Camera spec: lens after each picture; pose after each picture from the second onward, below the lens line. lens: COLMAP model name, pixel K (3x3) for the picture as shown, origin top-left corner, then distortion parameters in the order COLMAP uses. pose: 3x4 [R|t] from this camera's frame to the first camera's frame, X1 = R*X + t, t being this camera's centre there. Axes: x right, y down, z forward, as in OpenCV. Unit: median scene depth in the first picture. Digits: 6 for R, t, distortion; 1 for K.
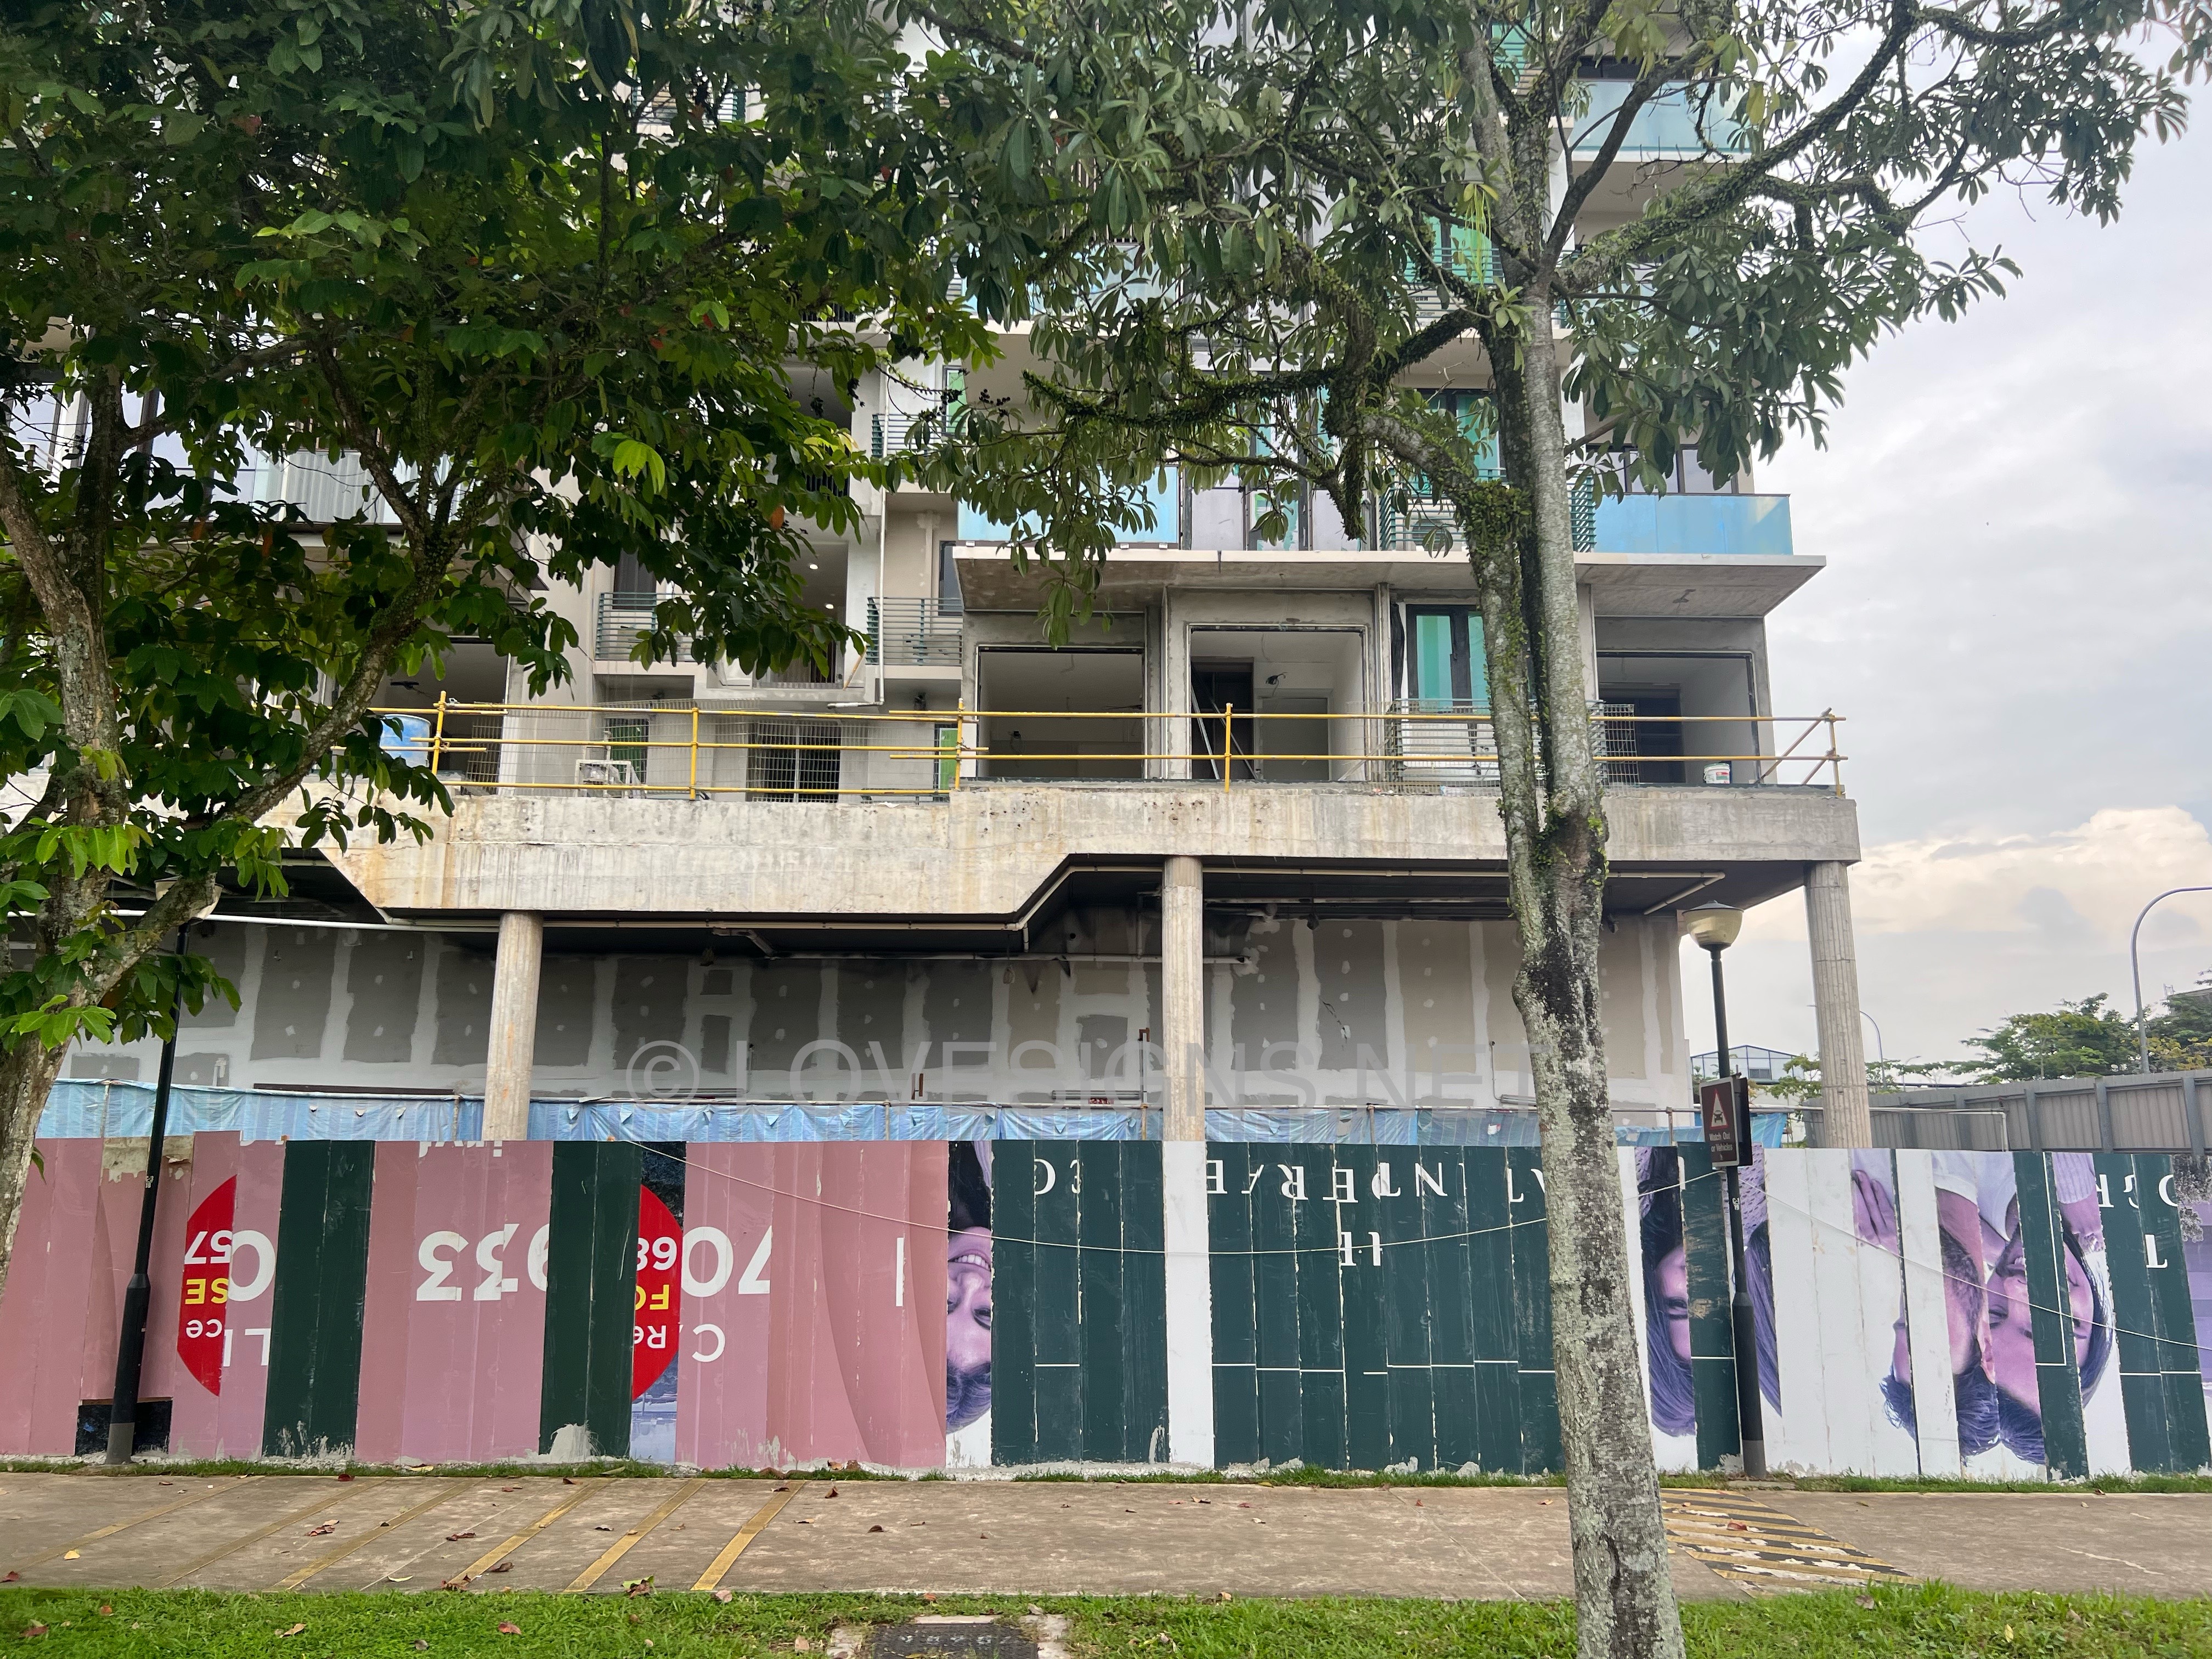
lens RADIAL K [[1657.6, 0, 1106.0], [0, 1657.6, 829.5], [0, 0, 1]] dist [0.063666, -0.075514]
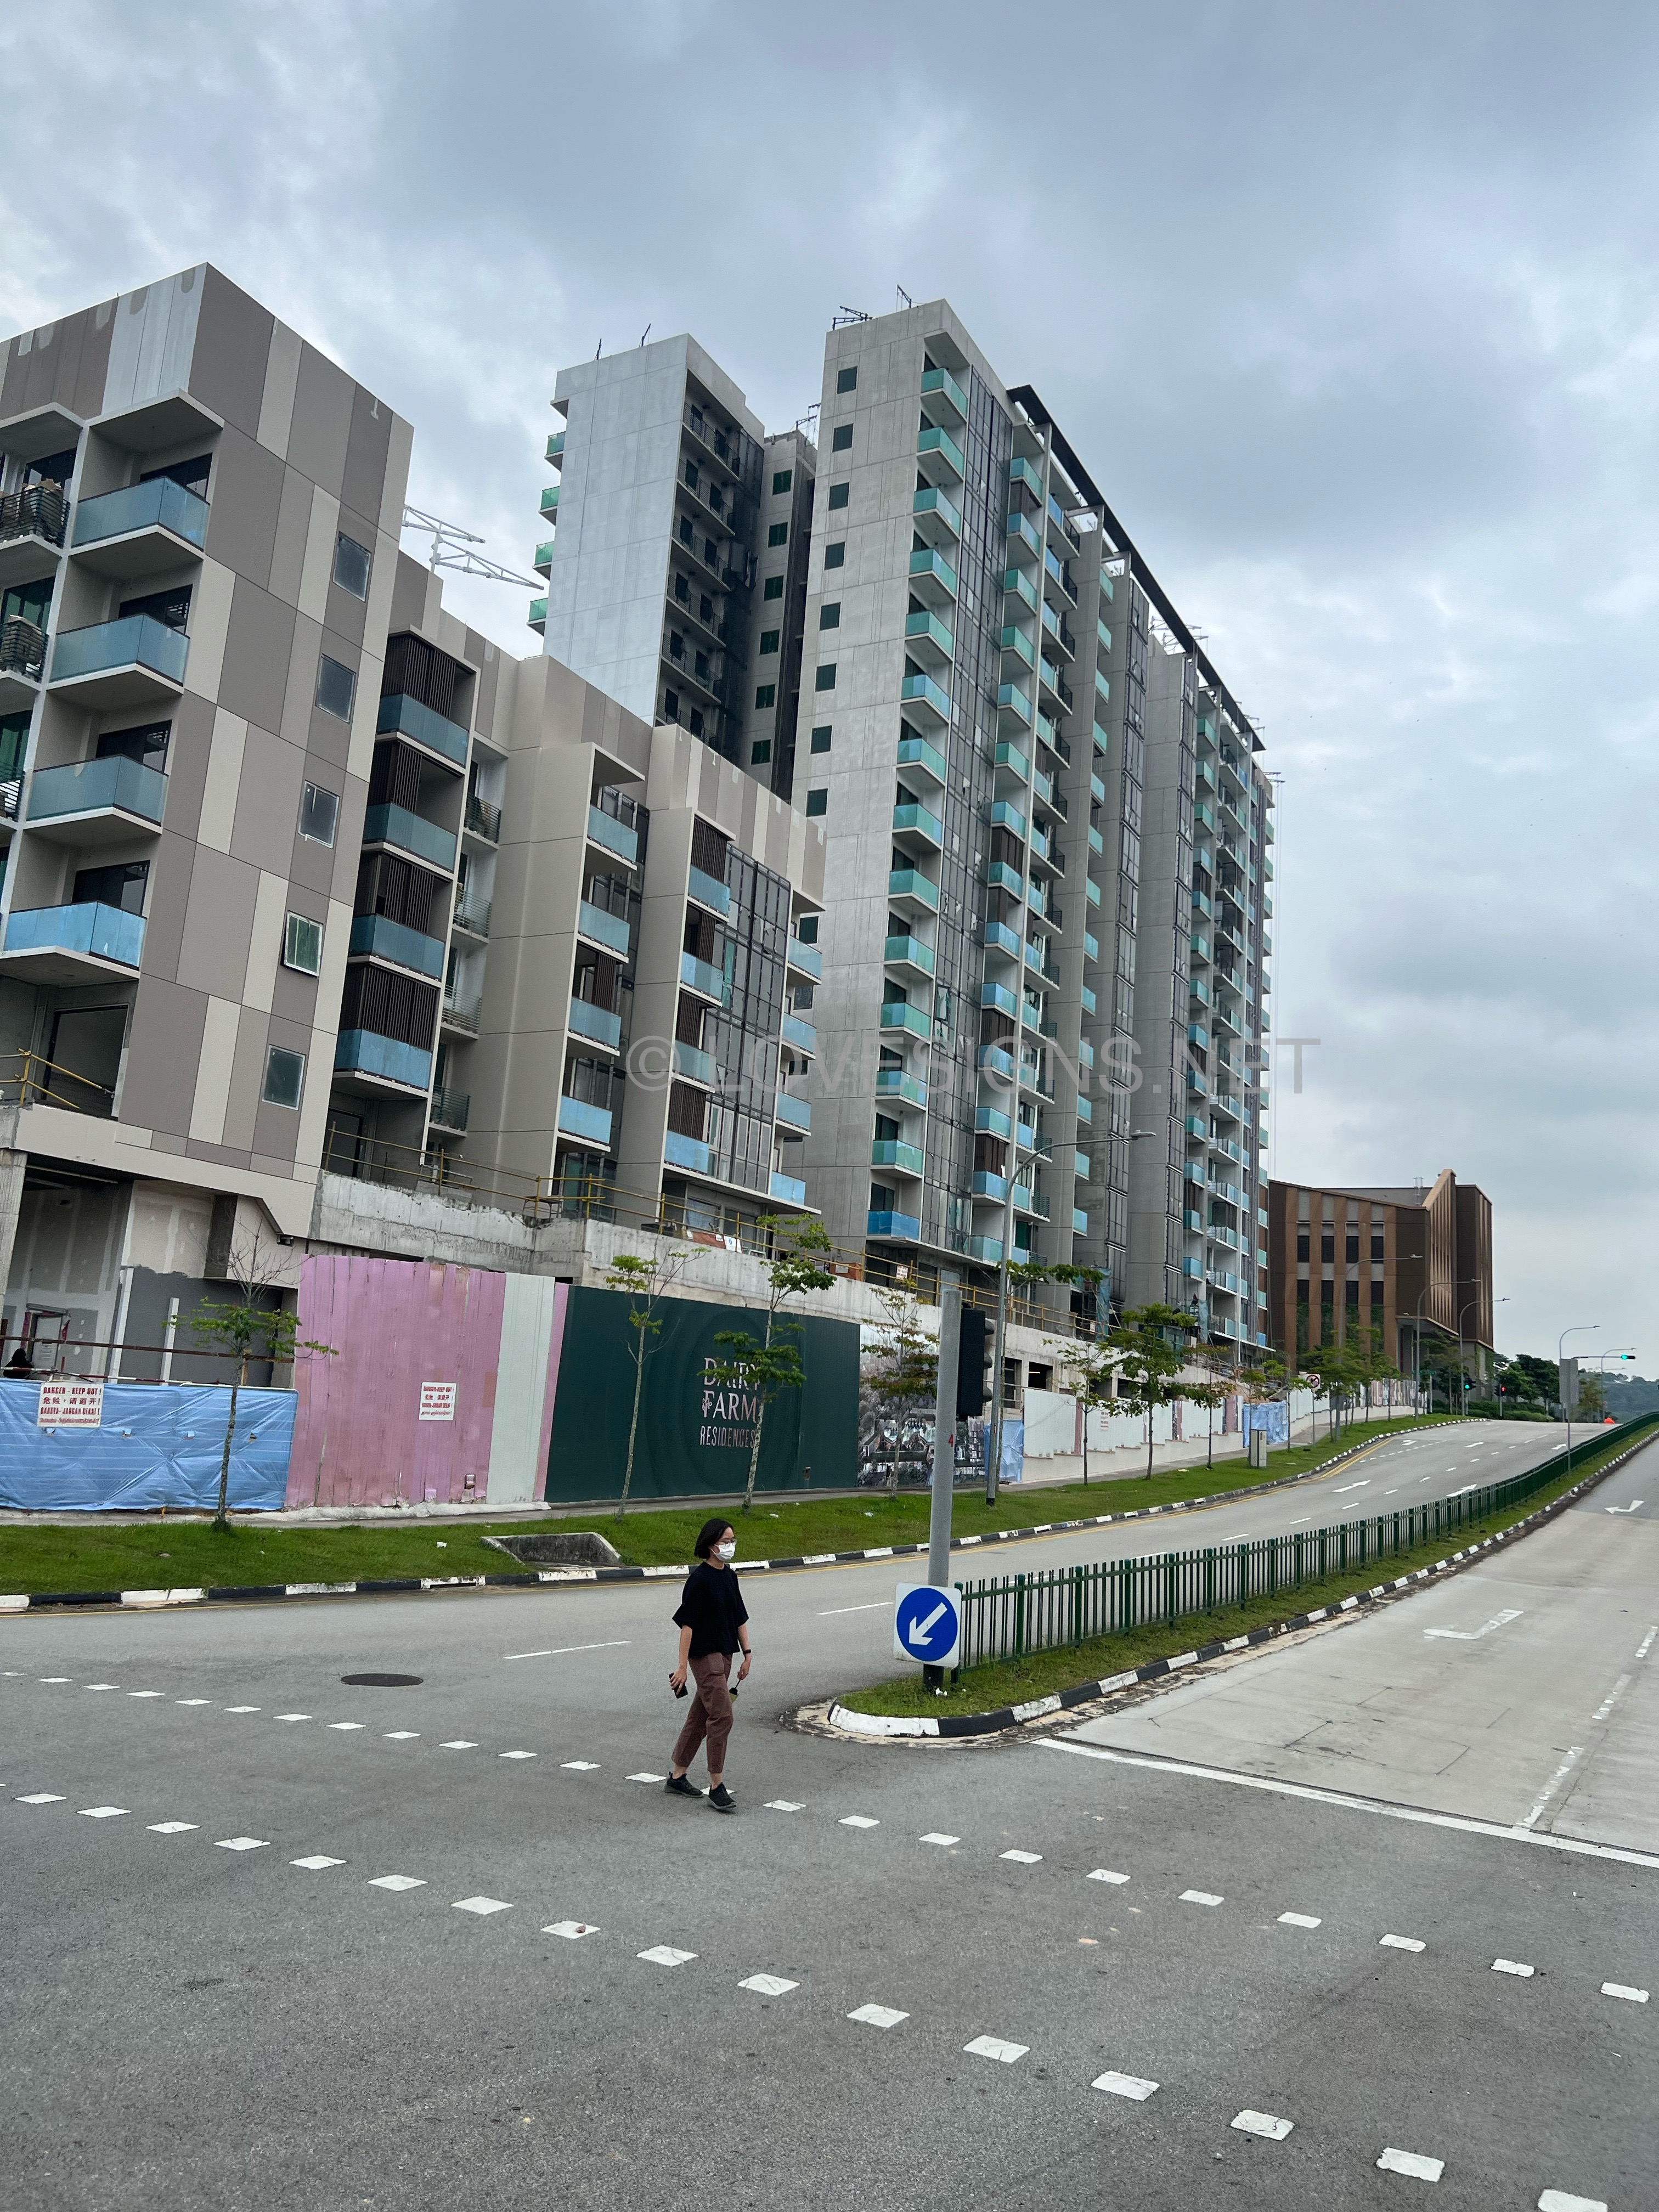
lens RADIAL K [[1646.5, 0, 839.4], [0, 1646.5, 1089.8], [0, 0, 1]] dist [0.066090, -0.112345]
pose [[0.872171, -0.045949, -0.487038, 3.312419], [0.042565, 0.998931, -0.018019, 0.043239], [0.487345, -0.005015, 0.873195, 0.060406]]
